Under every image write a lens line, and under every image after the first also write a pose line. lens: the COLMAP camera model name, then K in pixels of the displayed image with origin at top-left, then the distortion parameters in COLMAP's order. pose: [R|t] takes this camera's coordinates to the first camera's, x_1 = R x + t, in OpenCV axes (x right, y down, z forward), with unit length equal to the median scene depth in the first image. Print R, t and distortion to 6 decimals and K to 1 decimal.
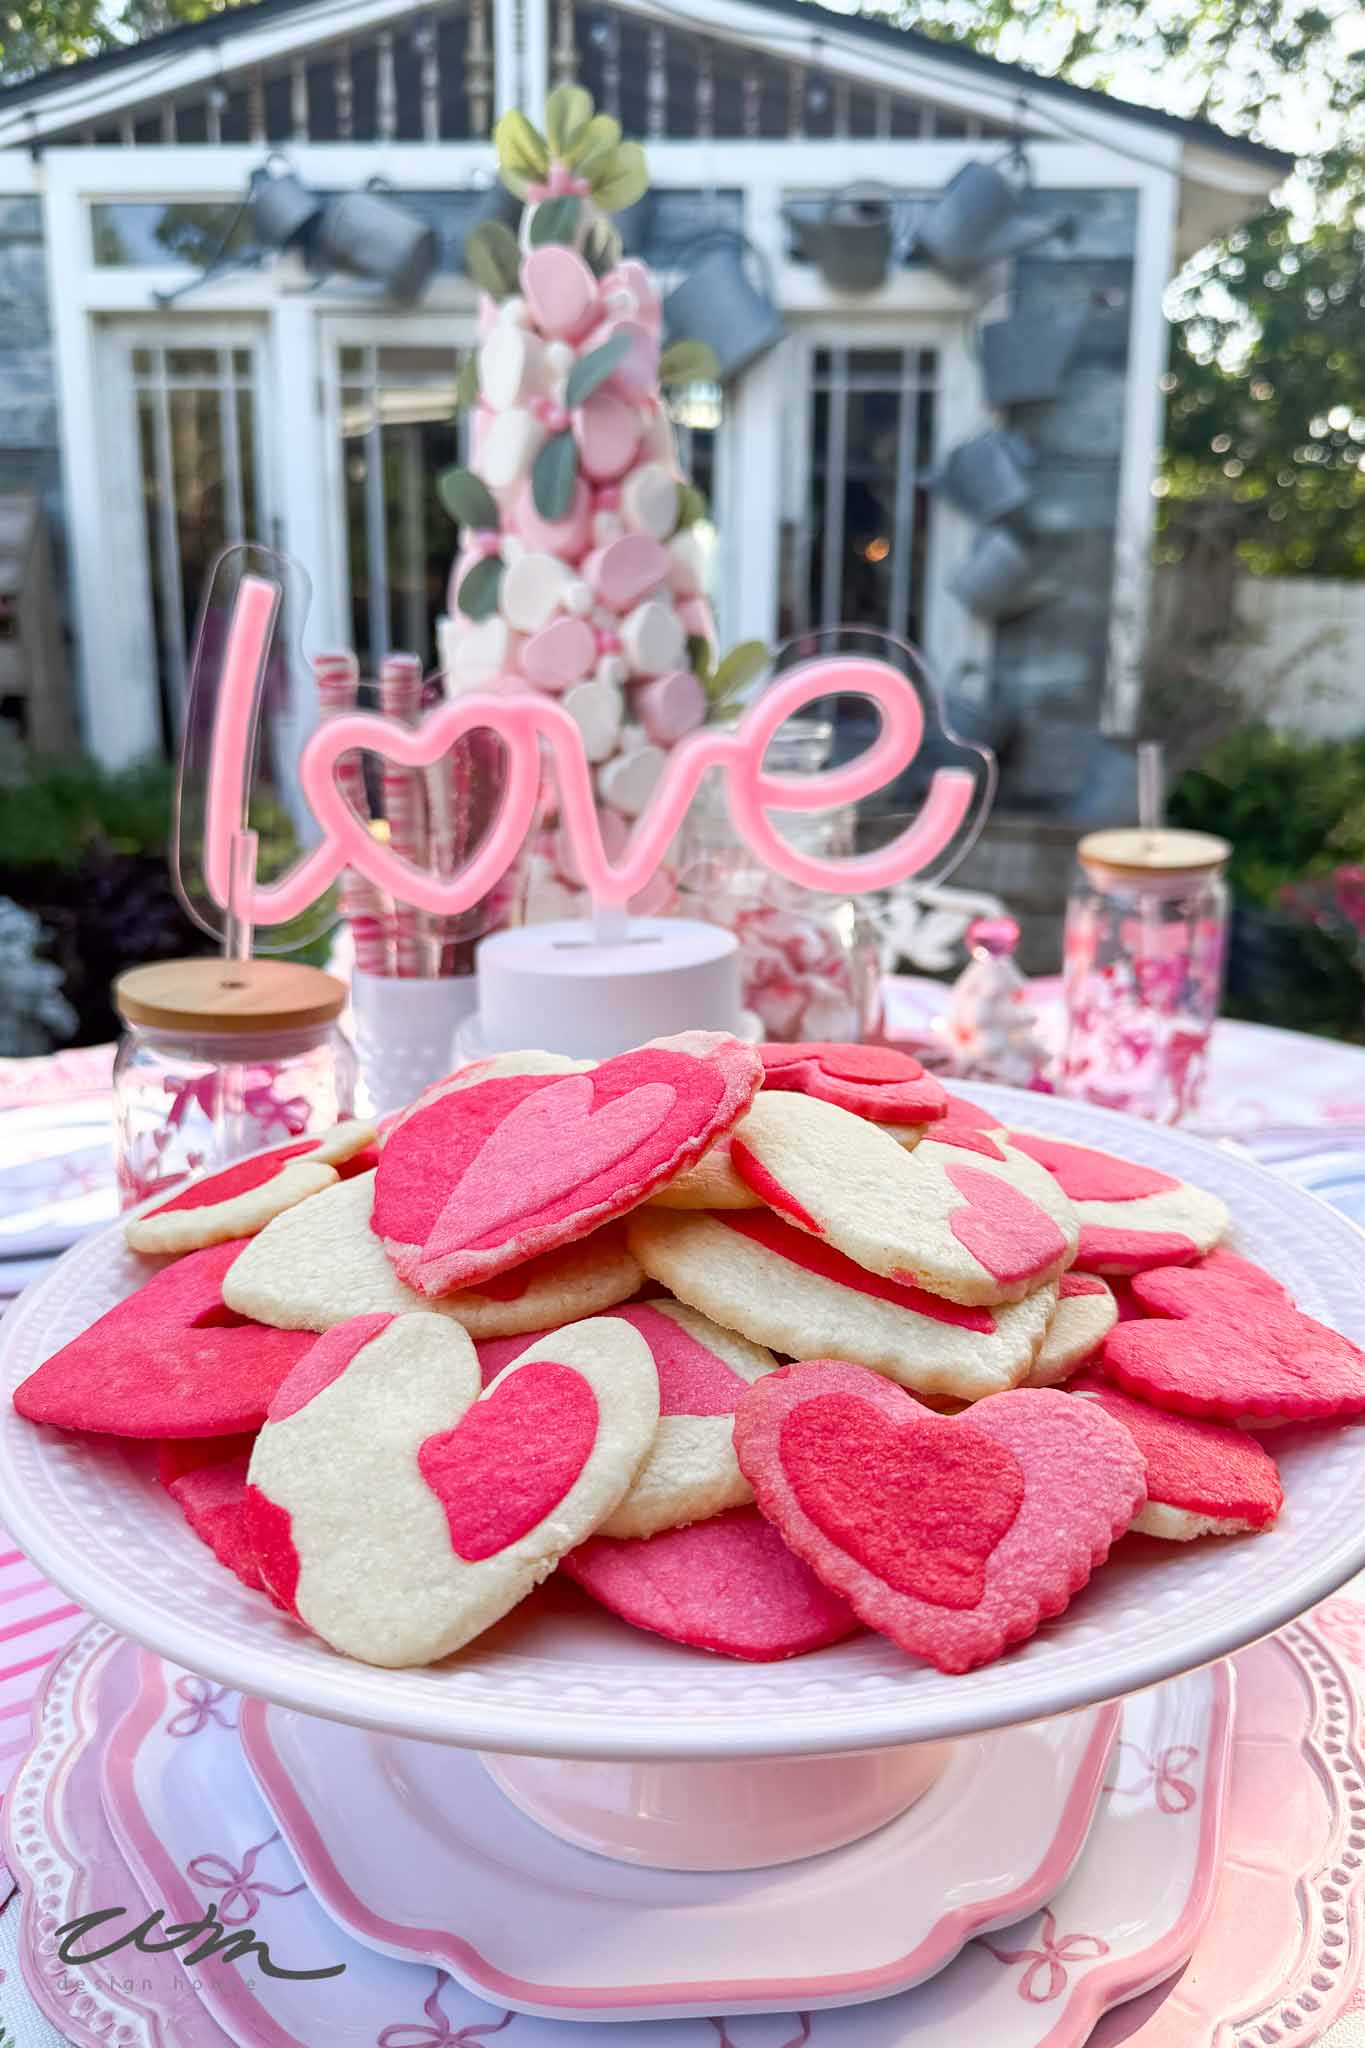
lens RADIAL K [[1517.7, 0, 691.7], [0, 1517.7, 1022.6], [0, 0, 1]] dist [0.176557, -0.543914]
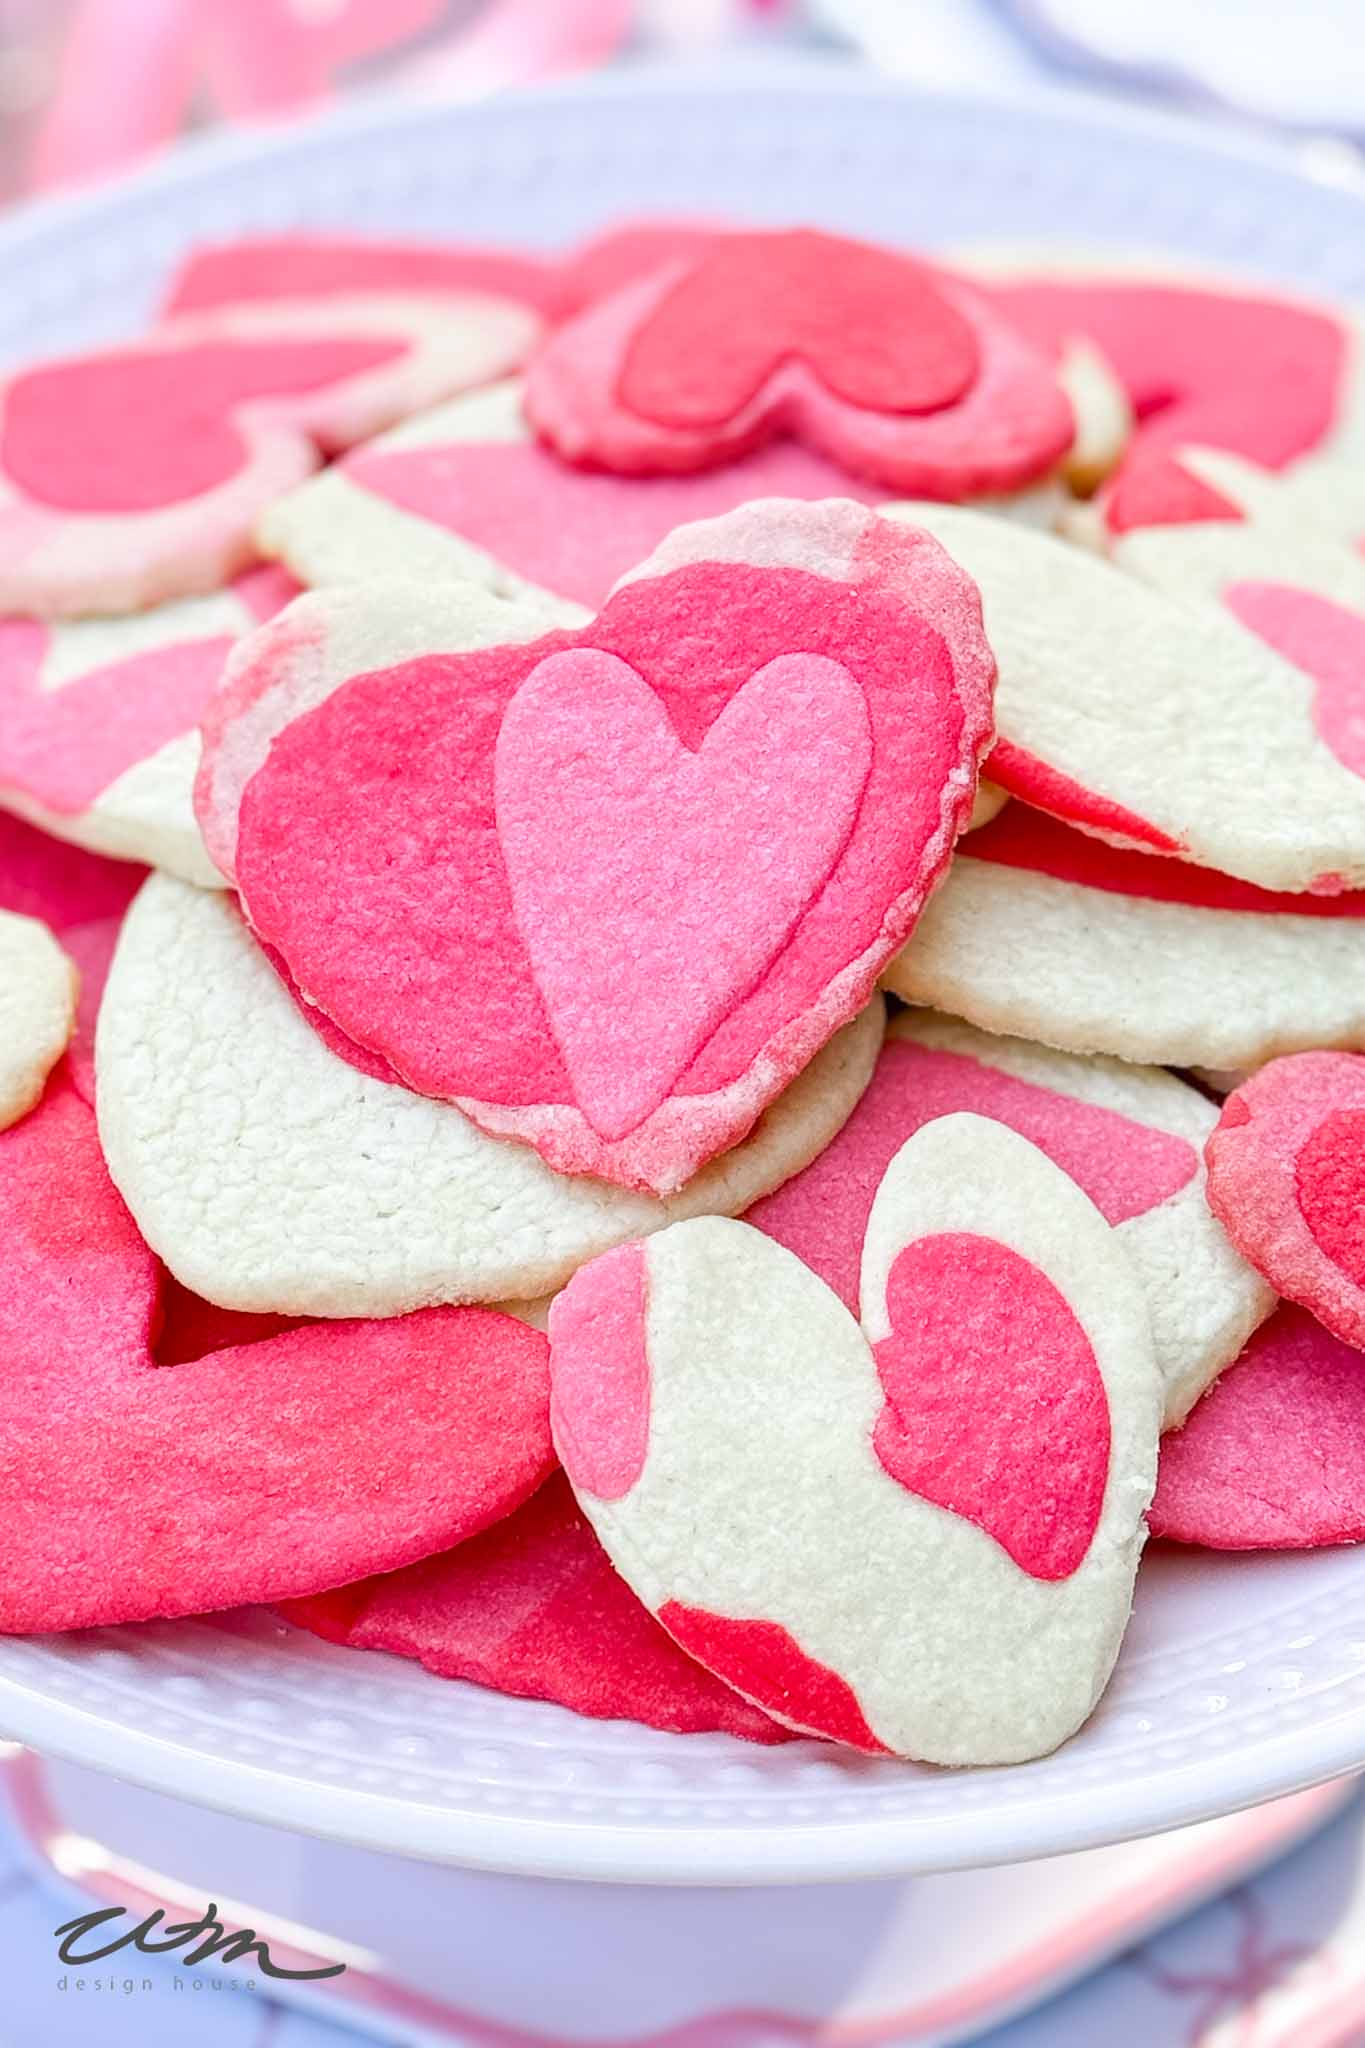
lens RADIAL K [[5689.6, 0, 682.5], [0, 5689.6, 1024.0], [0, 0, 1]] dist [-0.011420, -0.269294]
pose [[0.844584, -0.367174, 0.389694, -1.033985], [0.128257, 0.845374, 0.518548, -1.046936], [-0.519834, -0.387976, 0.761082, -0.655399]]
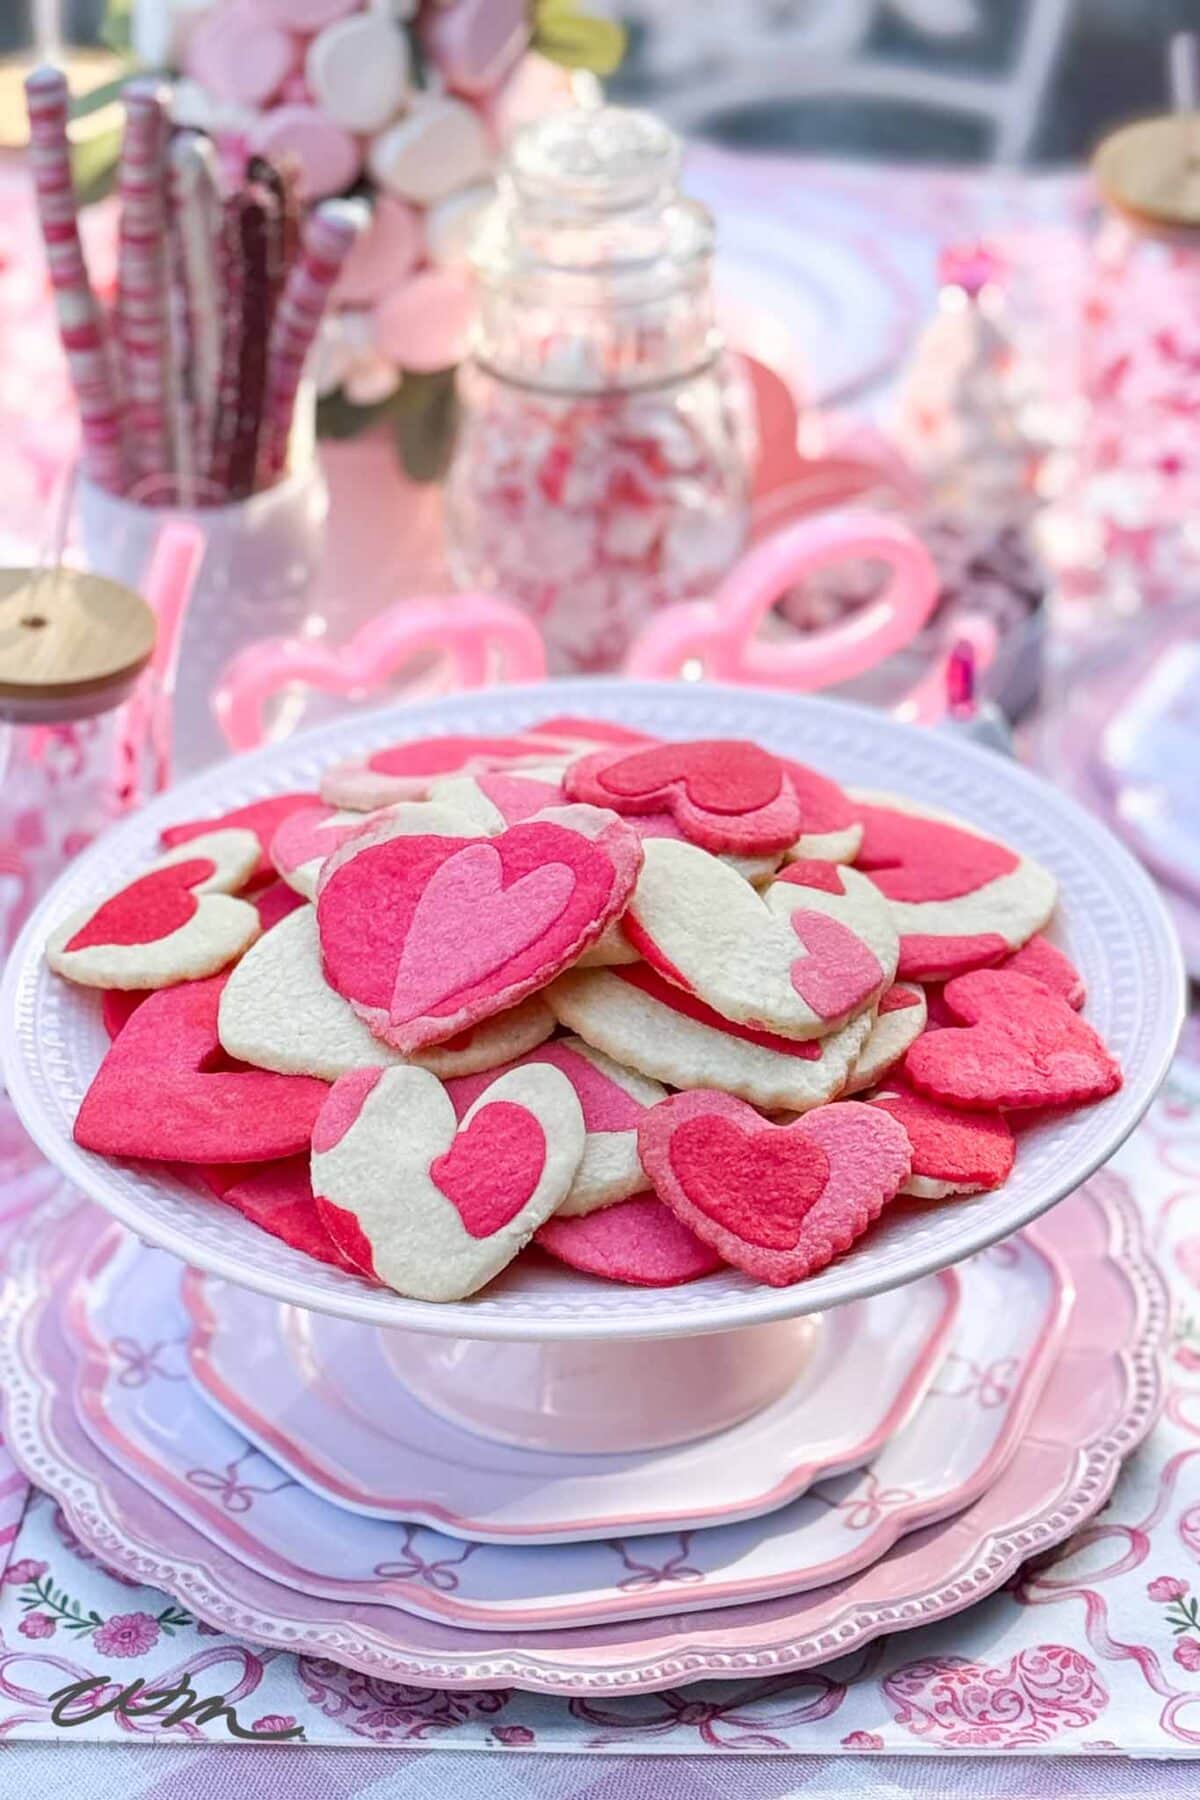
lens RADIAL K [[5000.7, 0, 600.0], [0, 5000.7, 900.0], [0, 0, 1]] dist [-0.011420, -0.269294]
pose [[0.996528, -0.048263, 0.067842, -0.307032], [0.026040, 0.954638, 0.296628, -1.314720], [-0.079081, -0.293832, 0.952580, -3.328090]]
